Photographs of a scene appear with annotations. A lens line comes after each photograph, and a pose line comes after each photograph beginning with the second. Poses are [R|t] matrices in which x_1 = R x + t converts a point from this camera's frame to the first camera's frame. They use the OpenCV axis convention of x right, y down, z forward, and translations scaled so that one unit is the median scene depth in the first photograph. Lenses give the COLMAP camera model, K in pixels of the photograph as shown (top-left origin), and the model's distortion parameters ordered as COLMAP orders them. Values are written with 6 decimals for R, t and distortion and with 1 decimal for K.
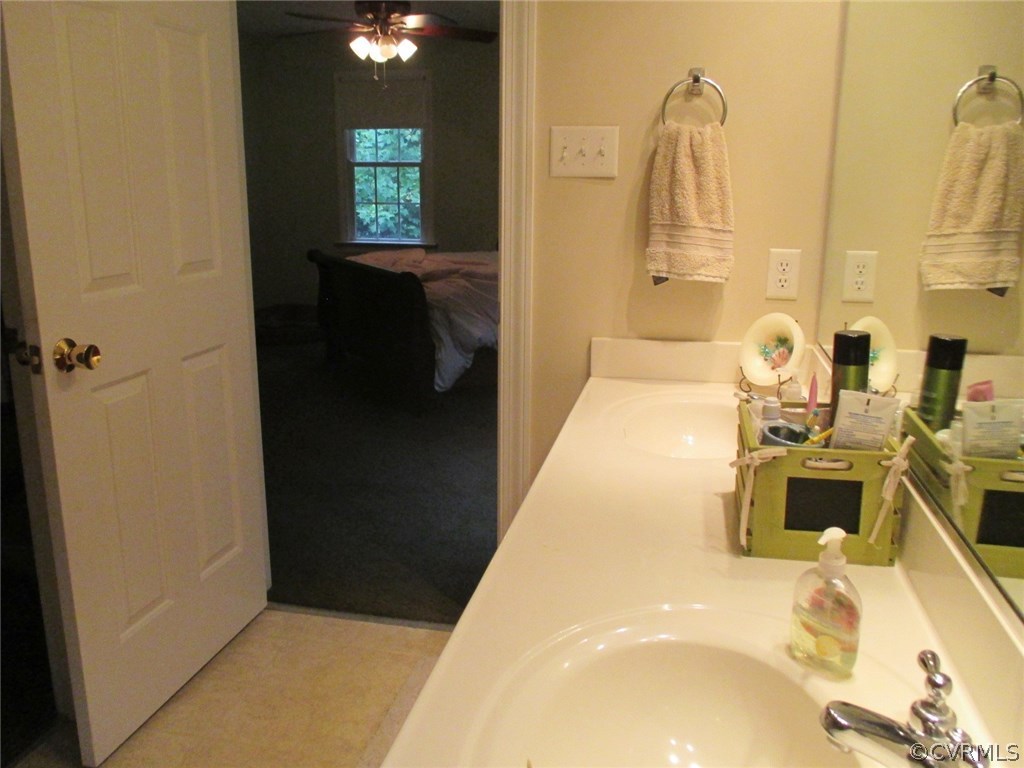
lens RADIAL K [[832.8, 0, 511.6], [0, 832.8, 386.2], [0, 0, 1]] dist [-0.028882, -0.000631]
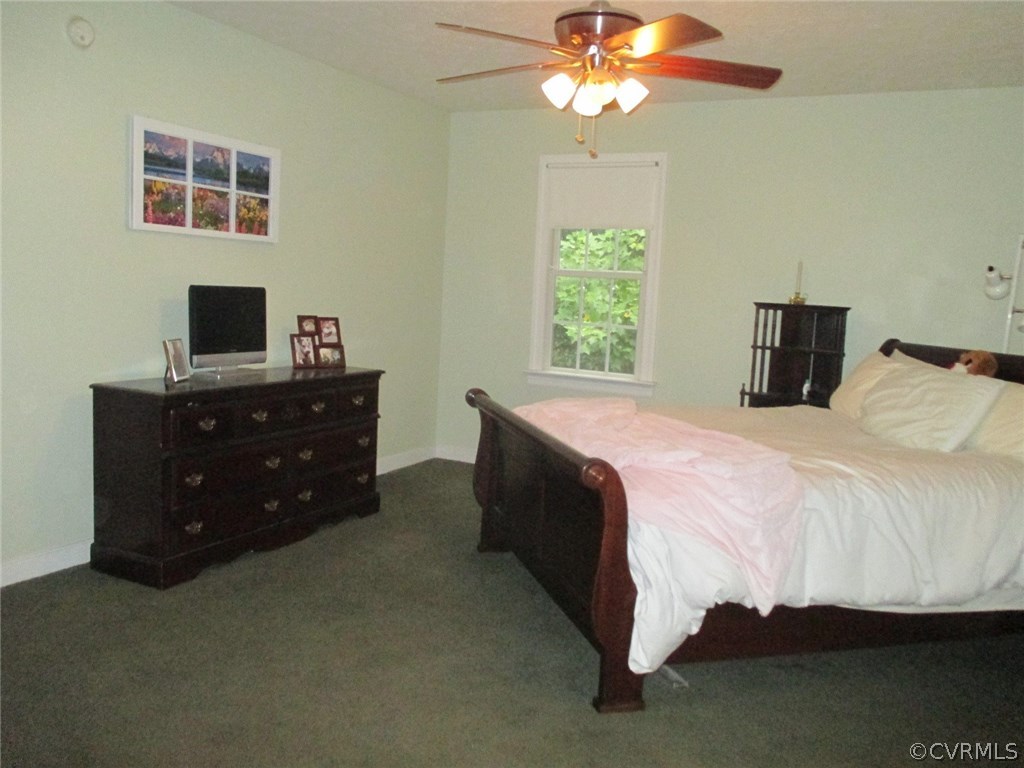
lens RADIAL K [[832.8, 0, 510.6], [0, 832.8, 382.6], [0, 0, 1]] dist [-0.028882, -0.000631]
pose [[0.963966, 0.070991, -0.256380, -0.016856], [-0.104708, 0.987195, -0.120343, -0.046105], [0.244554, 0.142852, 0.959055, 0.174720]]
